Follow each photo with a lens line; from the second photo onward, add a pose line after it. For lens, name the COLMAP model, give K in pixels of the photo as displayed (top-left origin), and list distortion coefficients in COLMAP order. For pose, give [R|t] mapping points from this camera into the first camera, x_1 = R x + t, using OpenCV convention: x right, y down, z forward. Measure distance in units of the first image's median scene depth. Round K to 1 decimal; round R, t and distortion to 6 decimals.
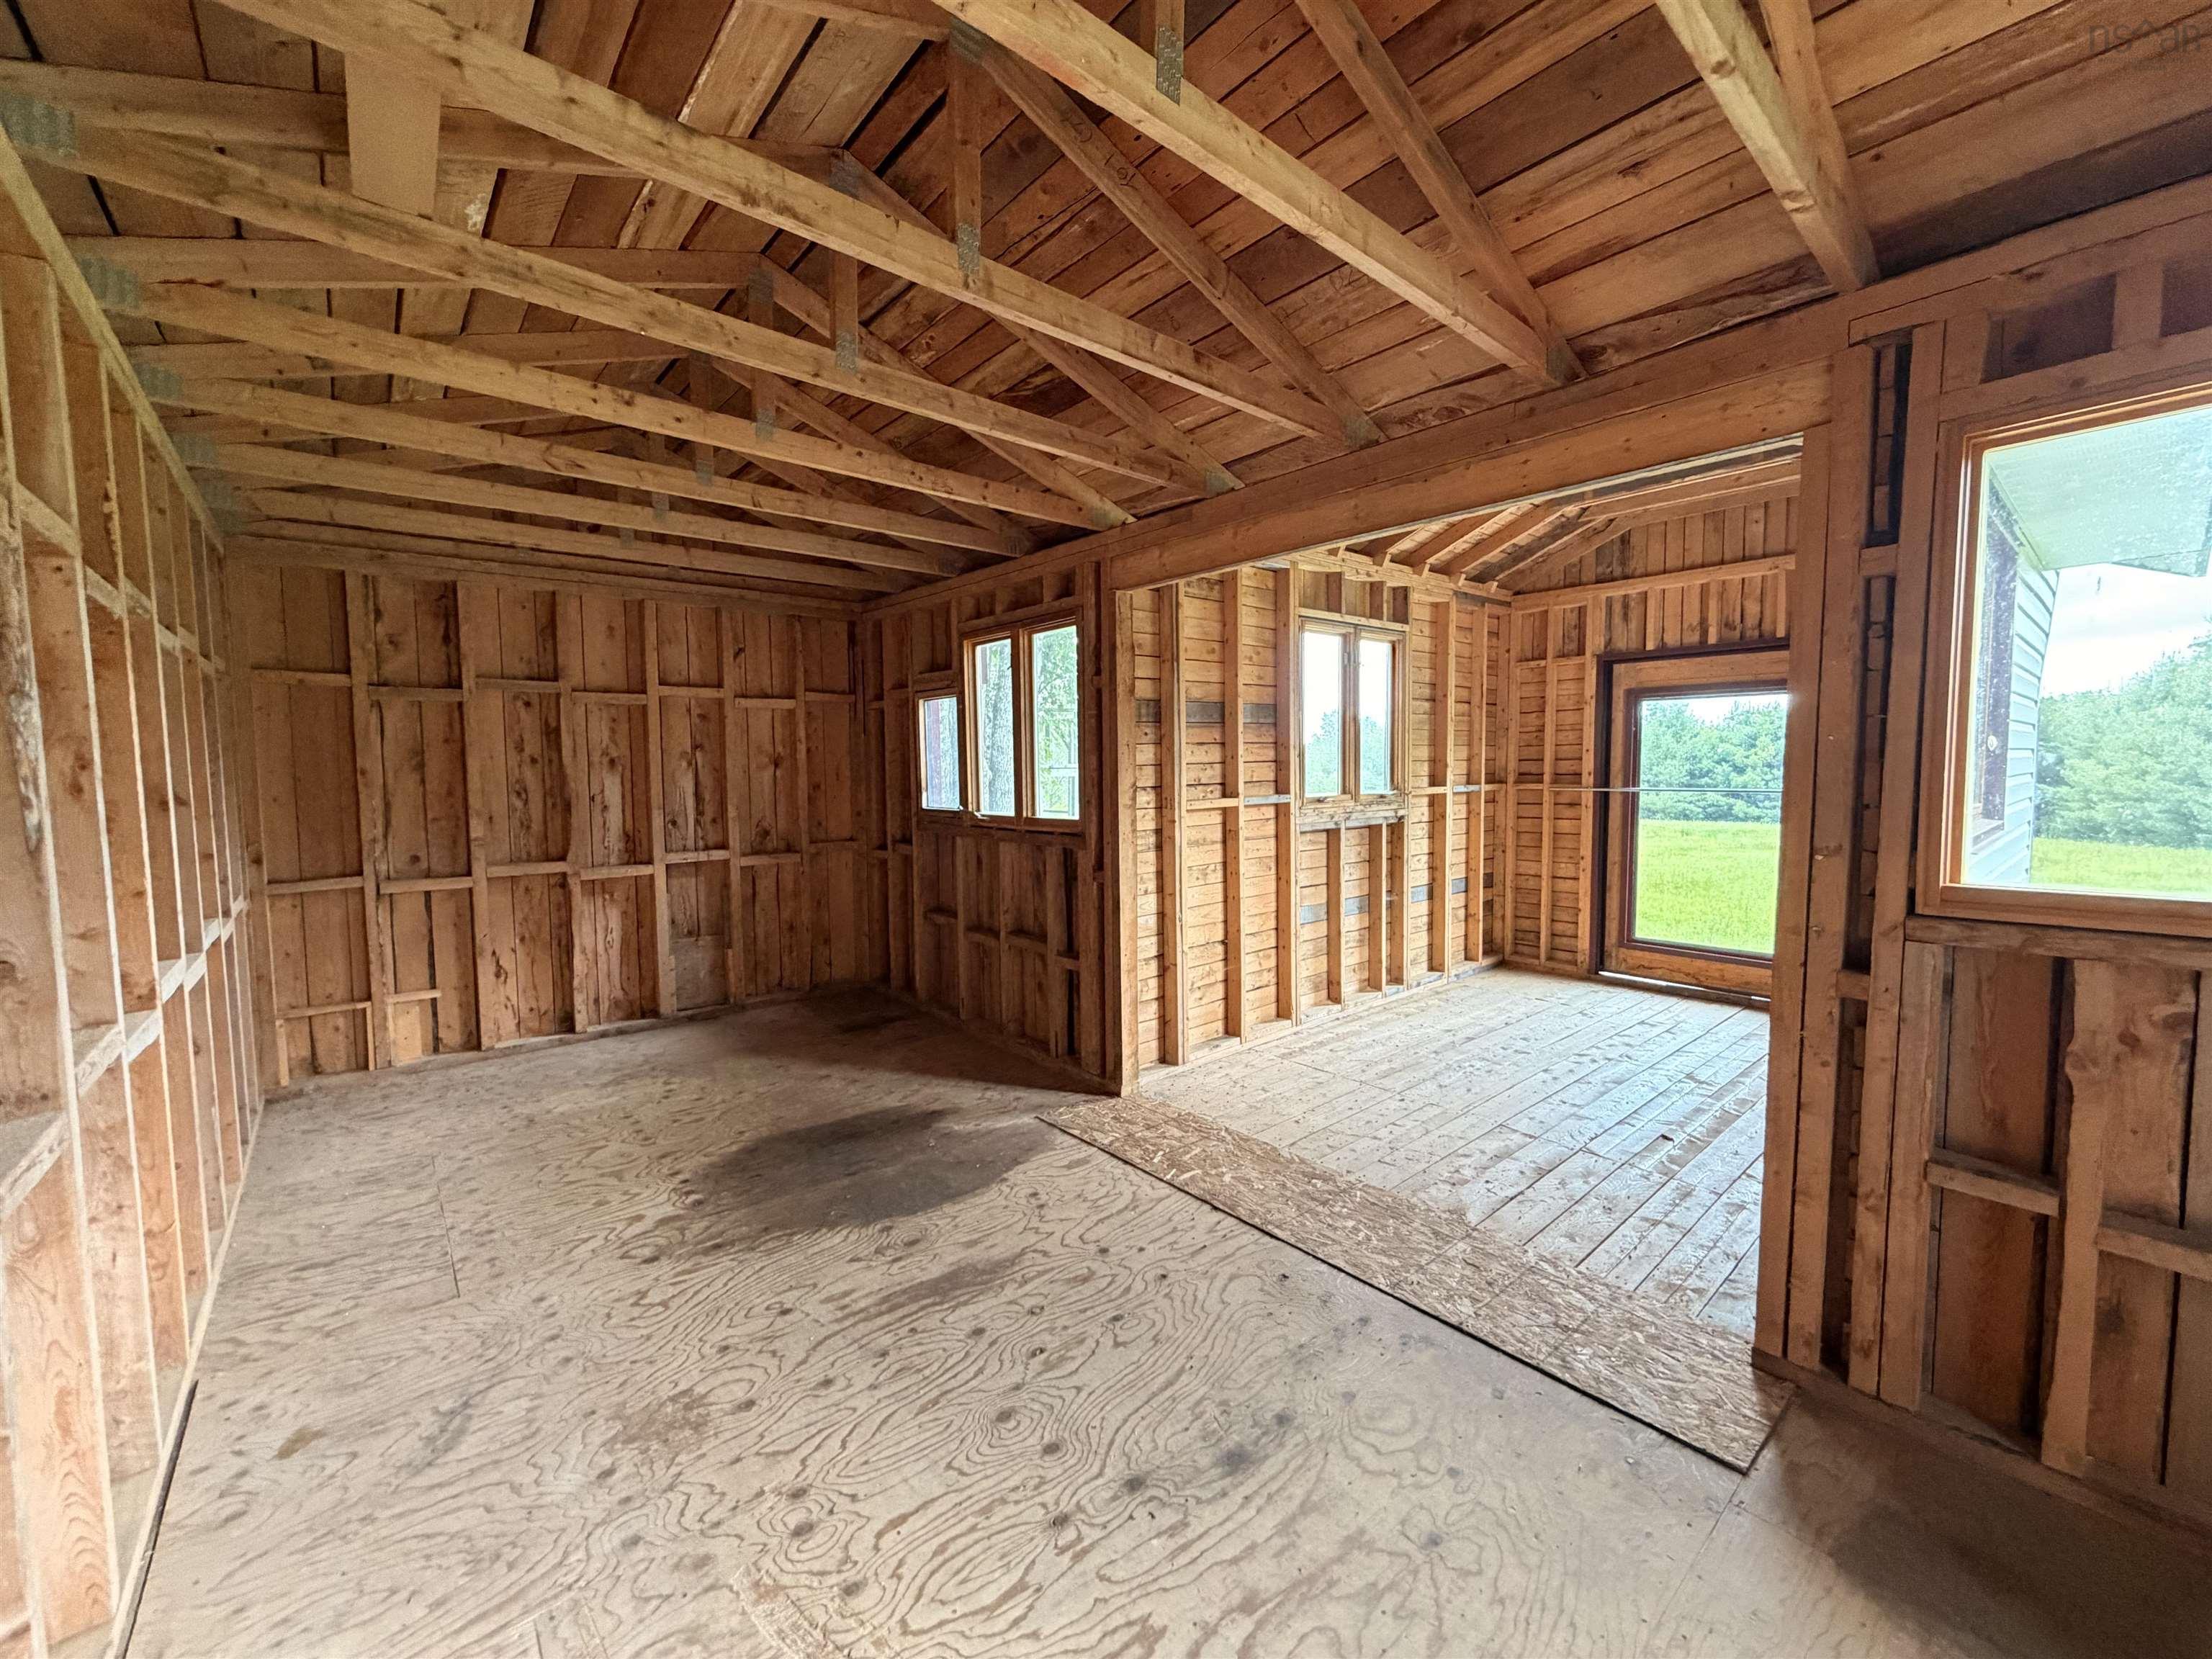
lens RADIAL K [[876.9, 0, 1101.6], [0, 876.9, 833.5], [0, 0, 1]] dist [0.001763, -0.000747]
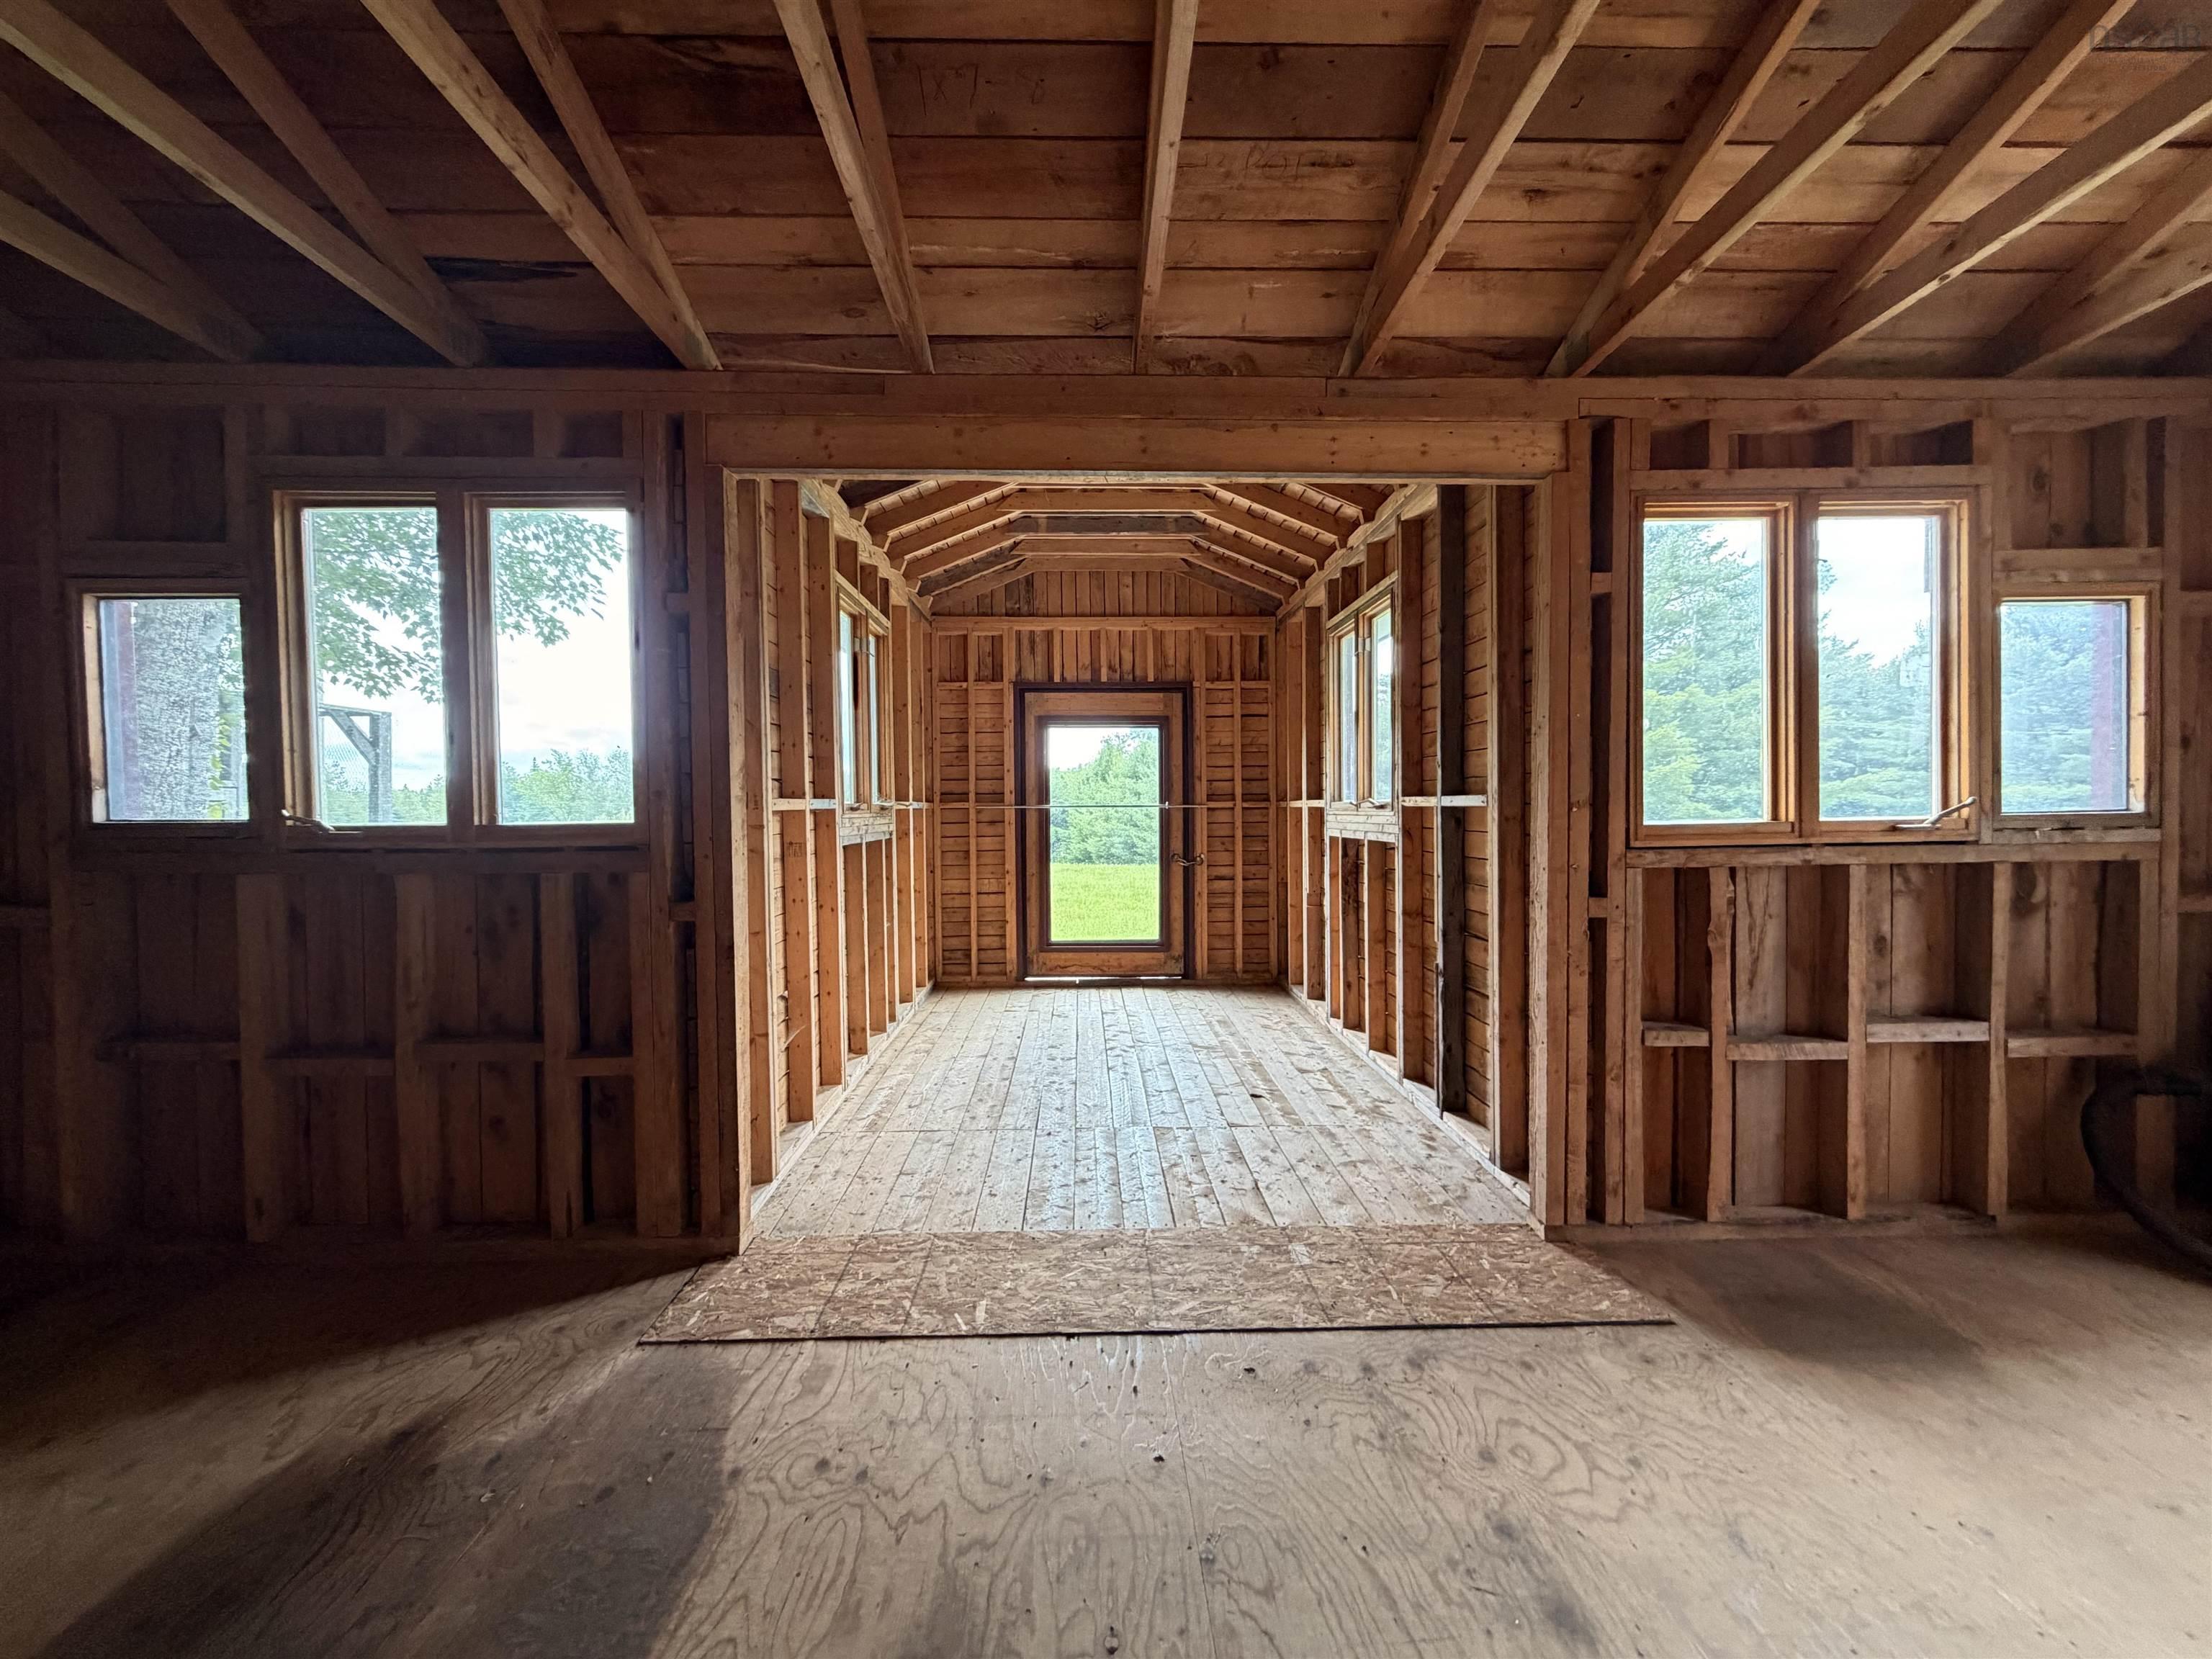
lens RADIAL K [[876.9, 0, 1095.8], [0, 876.9, 832.6], [0, 0, 1]] dist [0.001763, -0.000747]
pose [[0.629402, -0.013158, 0.776968, -0.319121], [0.059824, 0.997710, -0.031566, 0.031421], [-0.774773, 0.066349, 0.628748, 0.394277]]
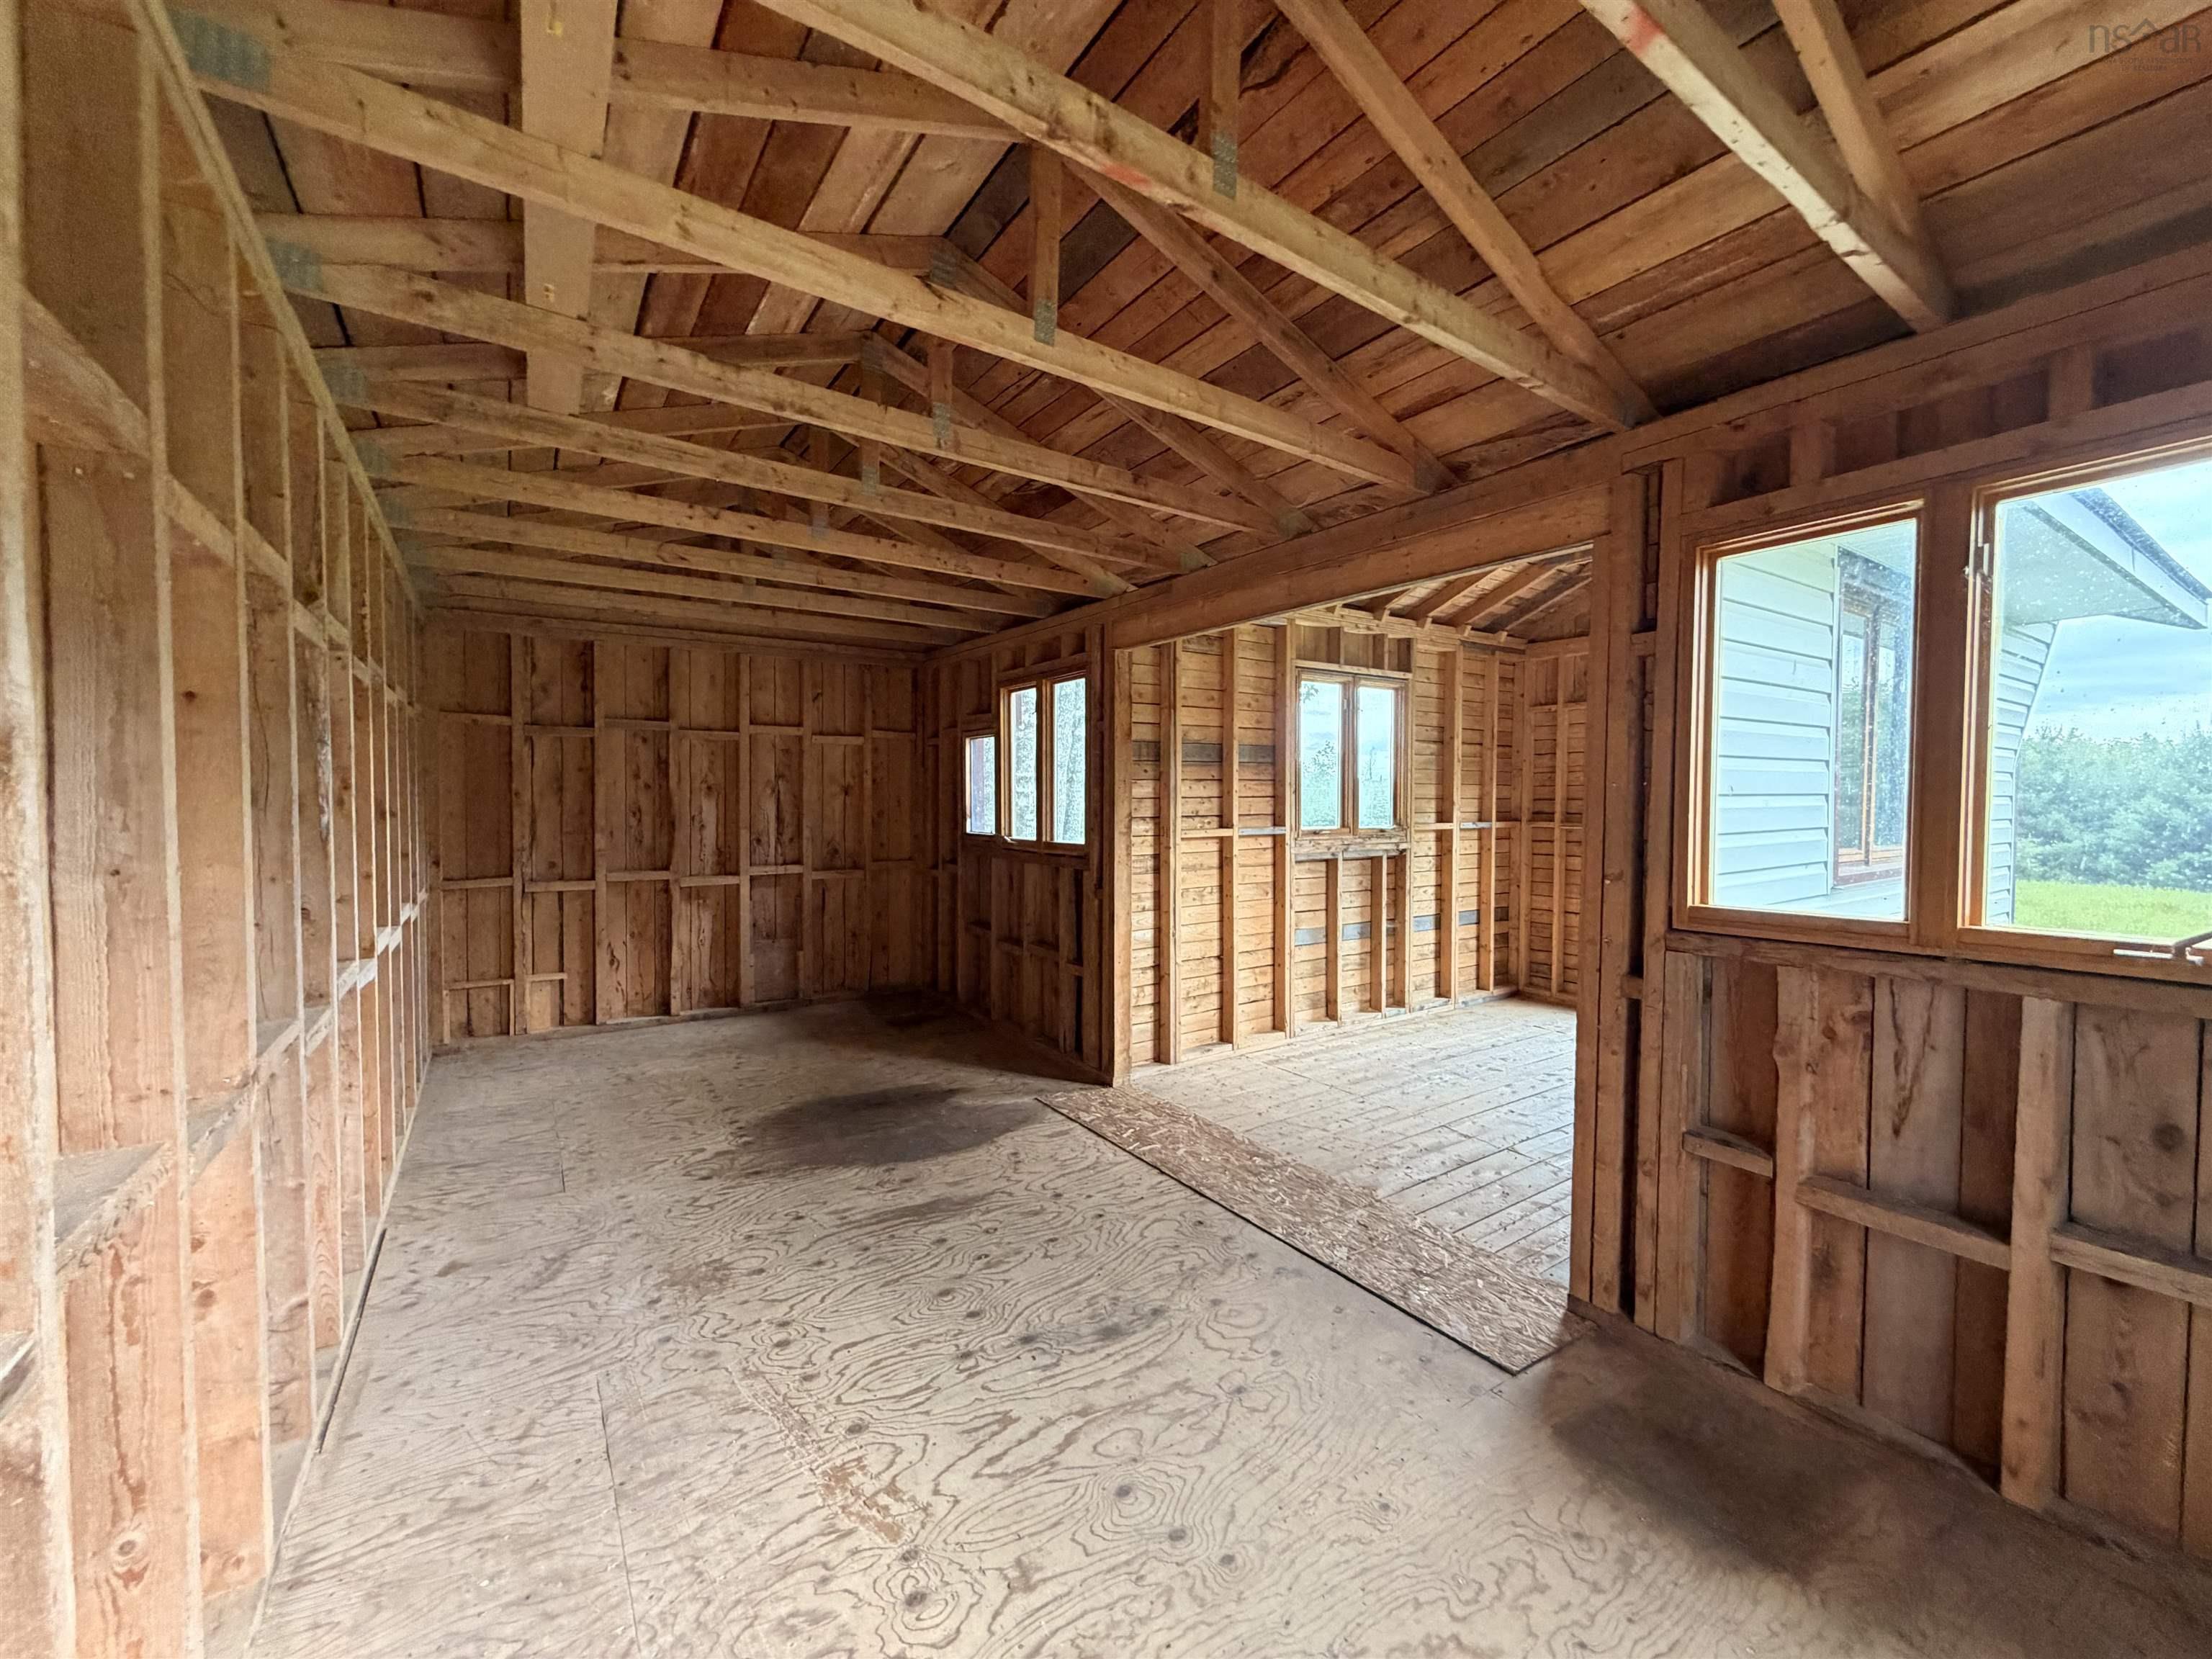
lens RADIAL K [[876.9, 0, 1102.8], [0, 876.9, 834.0], [0, 0, 1]] dist [0.001763, -0.000747]
pose [[0.993809, 0.020455, -0.109202, 0.132598], [-0.024364, 0.999105, -0.034587, 0.010636], [0.108397, 0.037034, 0.993418, -0.157278]]
